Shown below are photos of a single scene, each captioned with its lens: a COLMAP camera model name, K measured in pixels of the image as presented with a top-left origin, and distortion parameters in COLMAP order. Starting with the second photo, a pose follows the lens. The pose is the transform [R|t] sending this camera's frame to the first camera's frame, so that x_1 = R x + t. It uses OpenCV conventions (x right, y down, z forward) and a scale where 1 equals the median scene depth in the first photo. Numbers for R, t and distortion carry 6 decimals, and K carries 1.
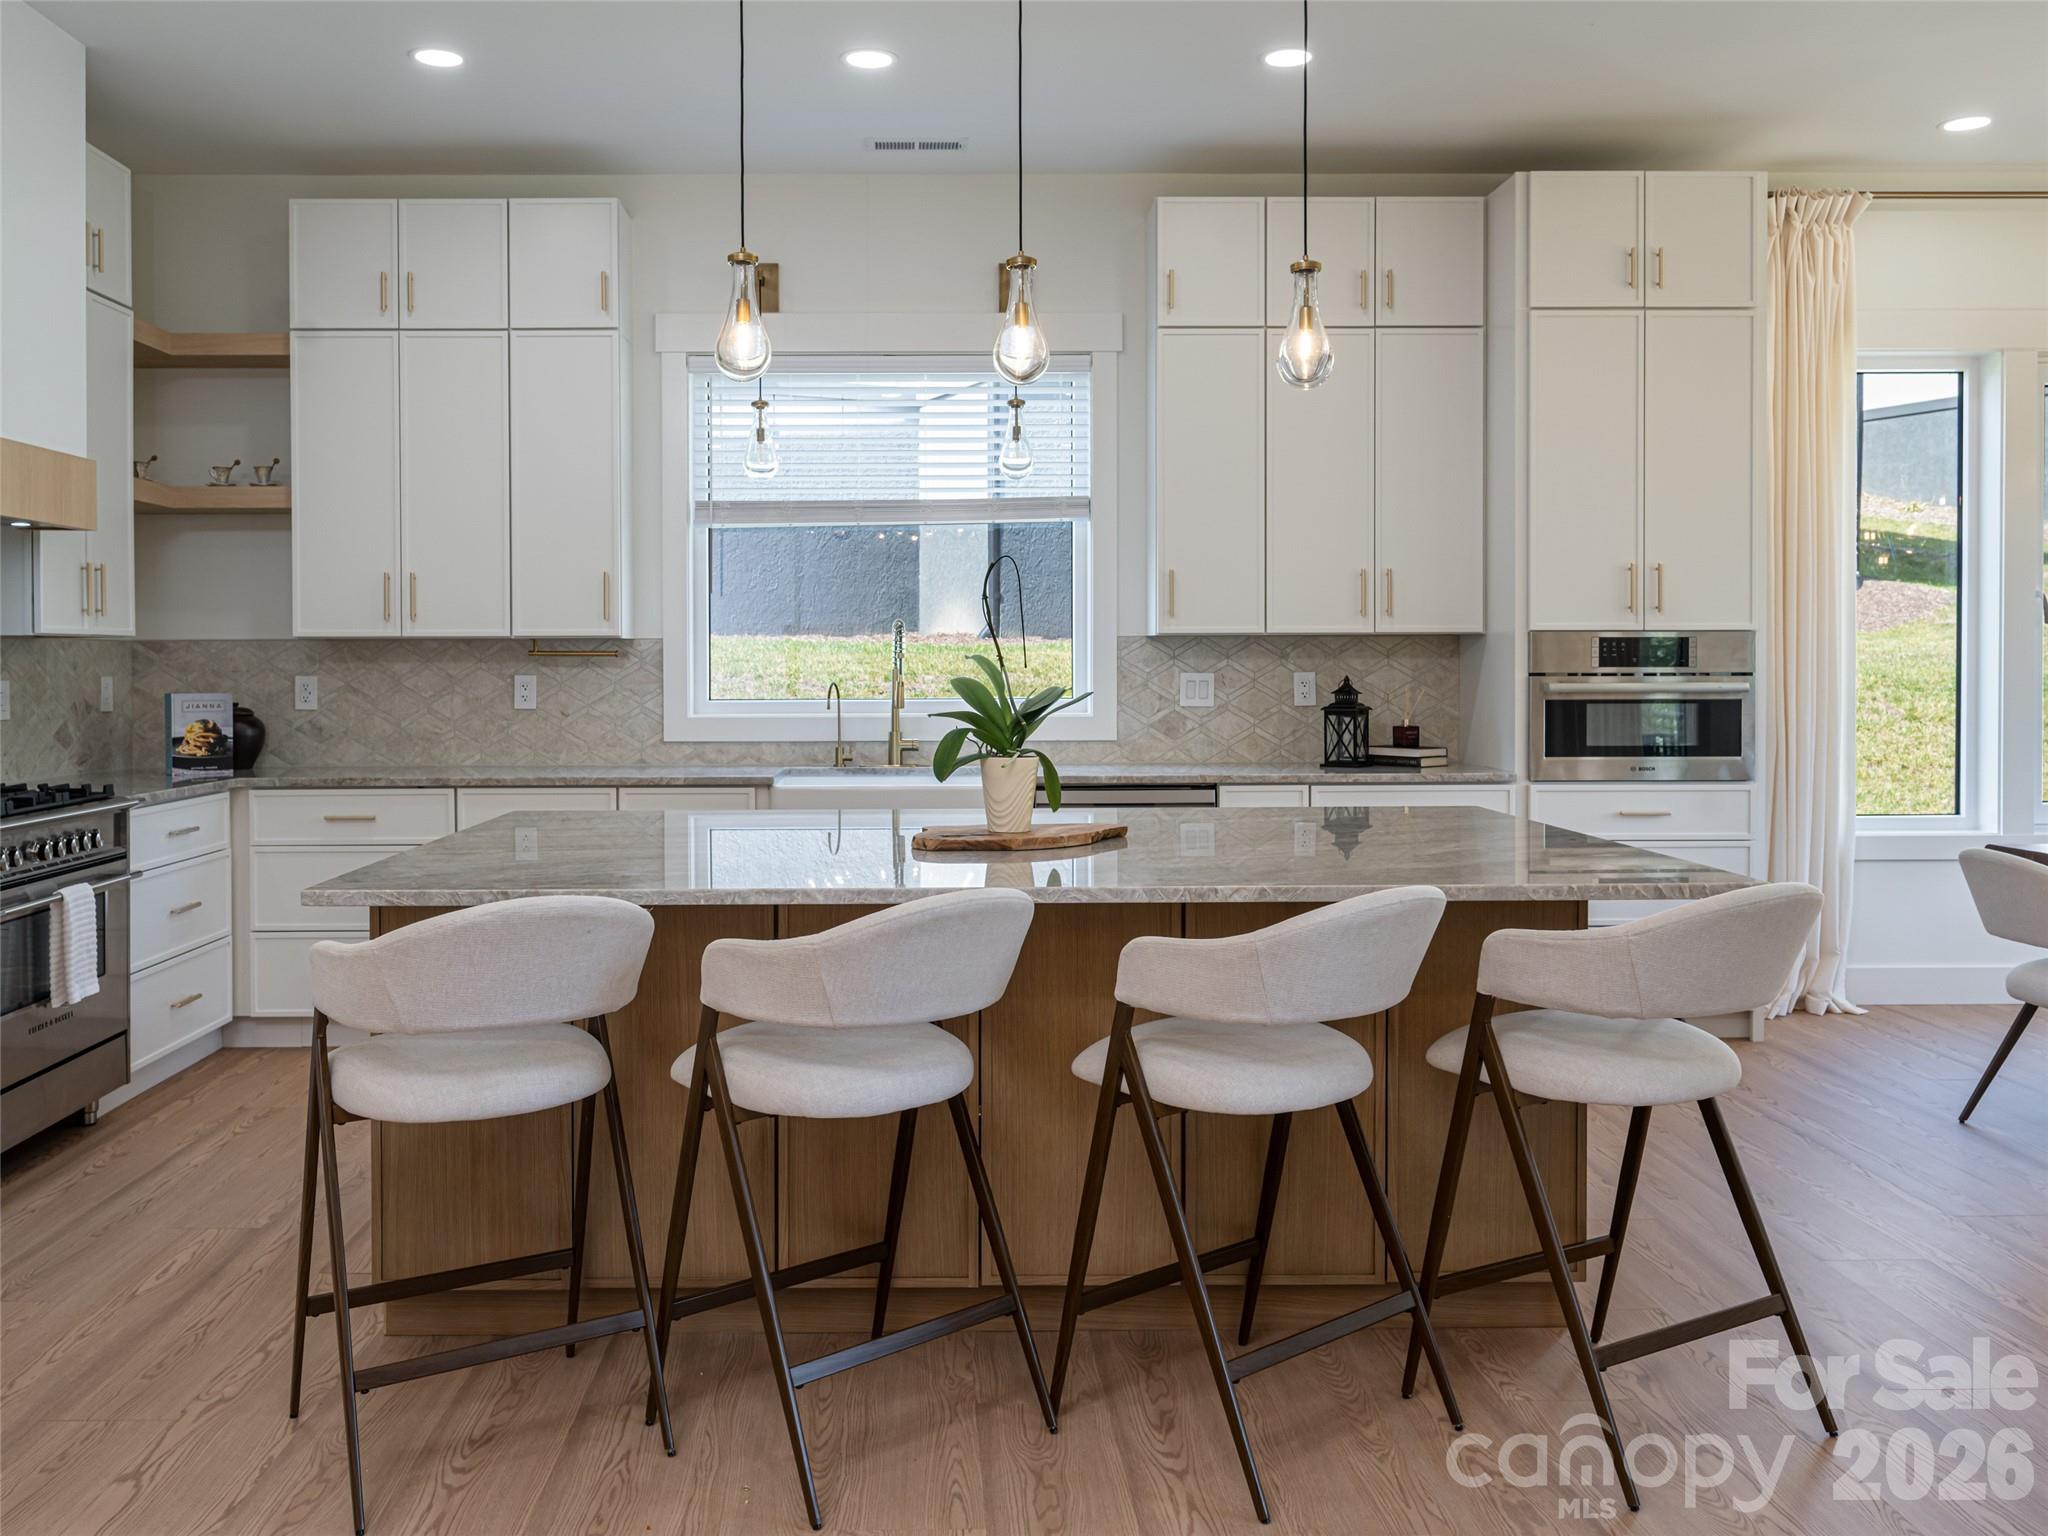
lens RADIAL K [[1779.5, 0, 975.7], [0, 1779.5, 693.6], [0, 0, 1]] dist [-0.023764, -0.013910]
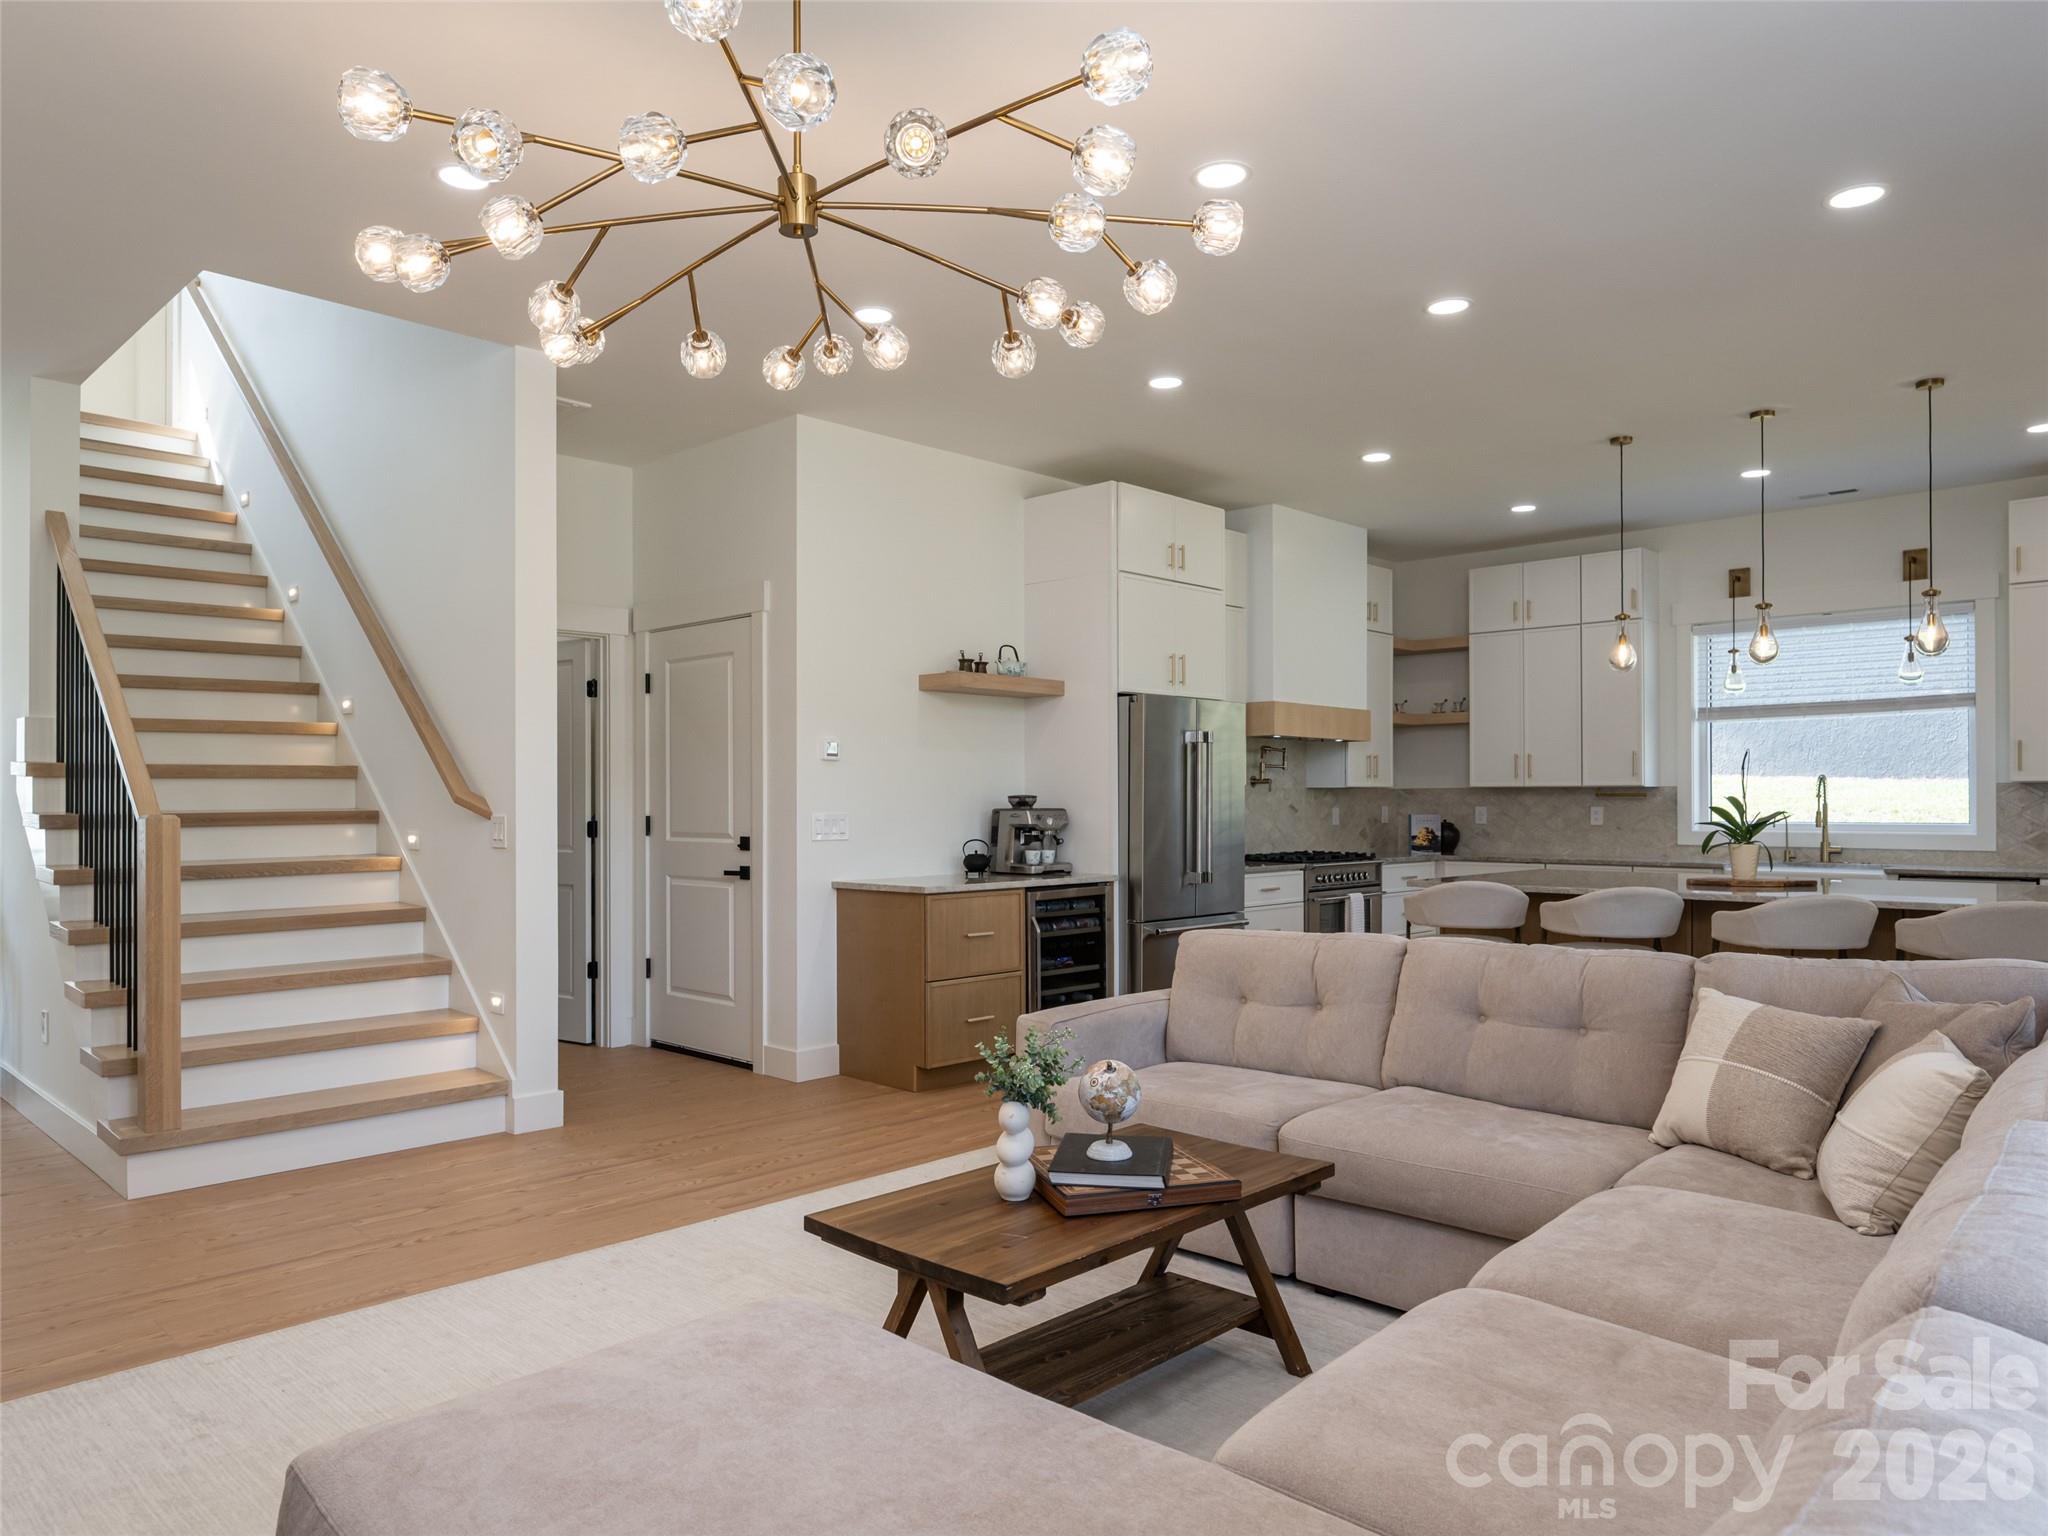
lens RADIAL K [[1393.8, 0, 973.1], [0, 1393.8, 794.5], [0, 0, 1]] dist [0.001315, -0.000908]
pose [[0.704550, -0.001001, -0.709653, 0.337093], [-0.014025, 0.999784, -0.015334, 0.008719], [0.709515, 0.020757, 0.704384, -0.507234]]
